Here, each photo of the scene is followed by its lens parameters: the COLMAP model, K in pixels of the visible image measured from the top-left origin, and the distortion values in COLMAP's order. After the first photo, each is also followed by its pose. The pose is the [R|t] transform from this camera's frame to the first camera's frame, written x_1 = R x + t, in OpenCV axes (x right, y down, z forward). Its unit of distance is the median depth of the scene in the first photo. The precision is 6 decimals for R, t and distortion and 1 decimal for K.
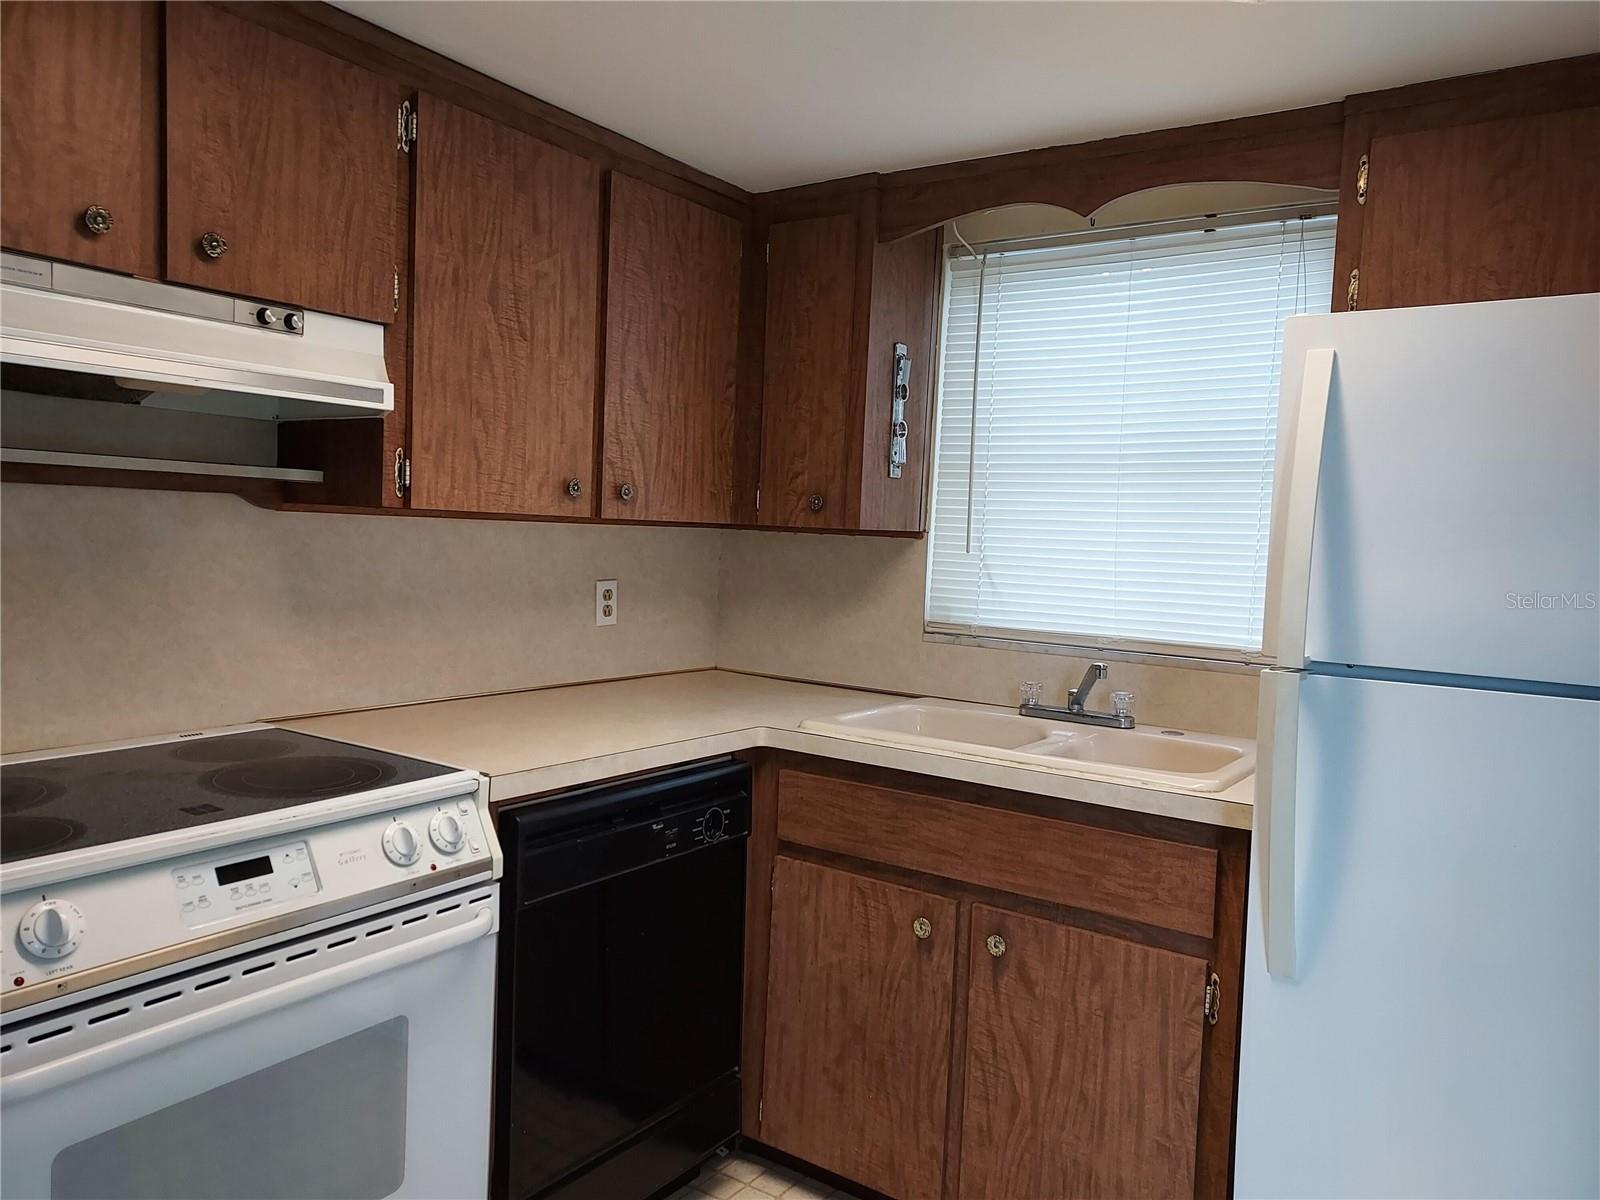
lens RADIAL K [[1134.4, 0, 792.7], [0, 1134.4, 602.6], [0, 0, 1]] dist [0.038356, -0.000777]
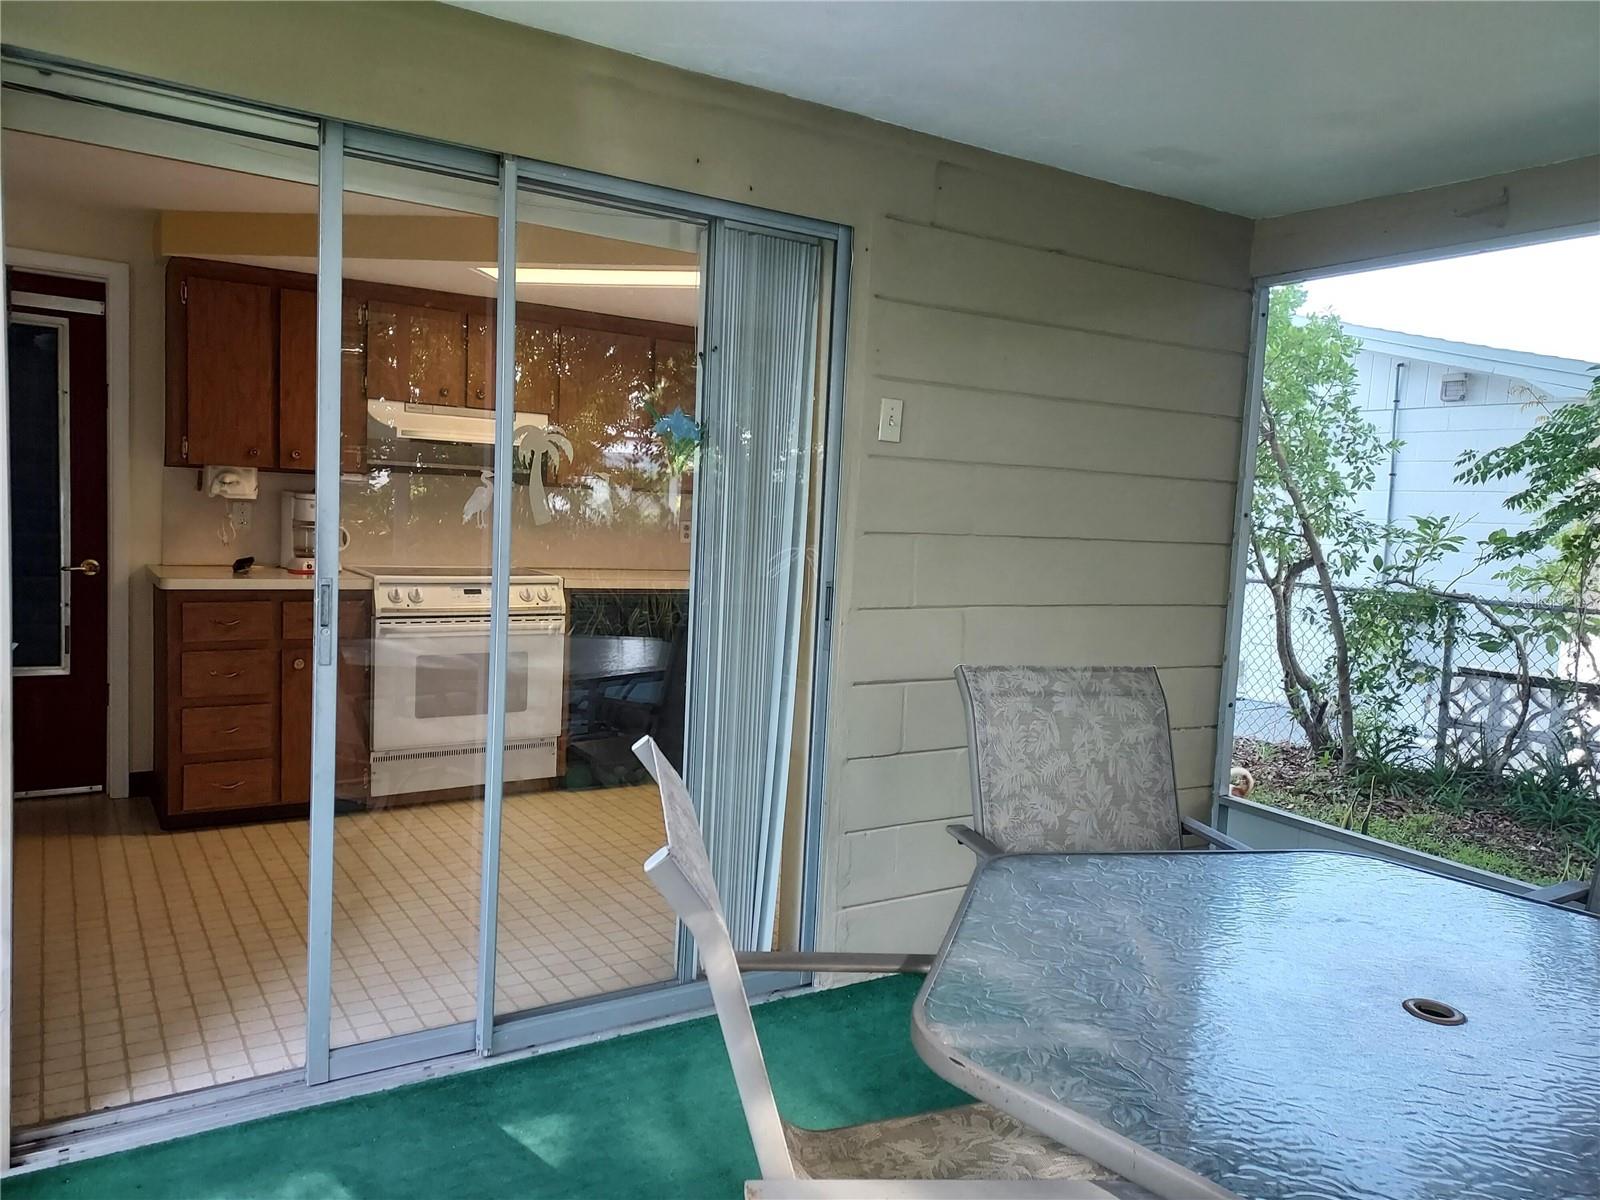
lens RADIAL K [[1134.4, 0, 801.5], [0, 1134.4, 600.6], [0, 0, 1]] dist [0.038356, -0.000777]
pose [[0.929286, 0.025827, -0.368457, 1.338916], [-0.025568, 0.999657, 0.005584, 0.183476], [0.368475, 0.004231, 0.929628, -1.407147]]
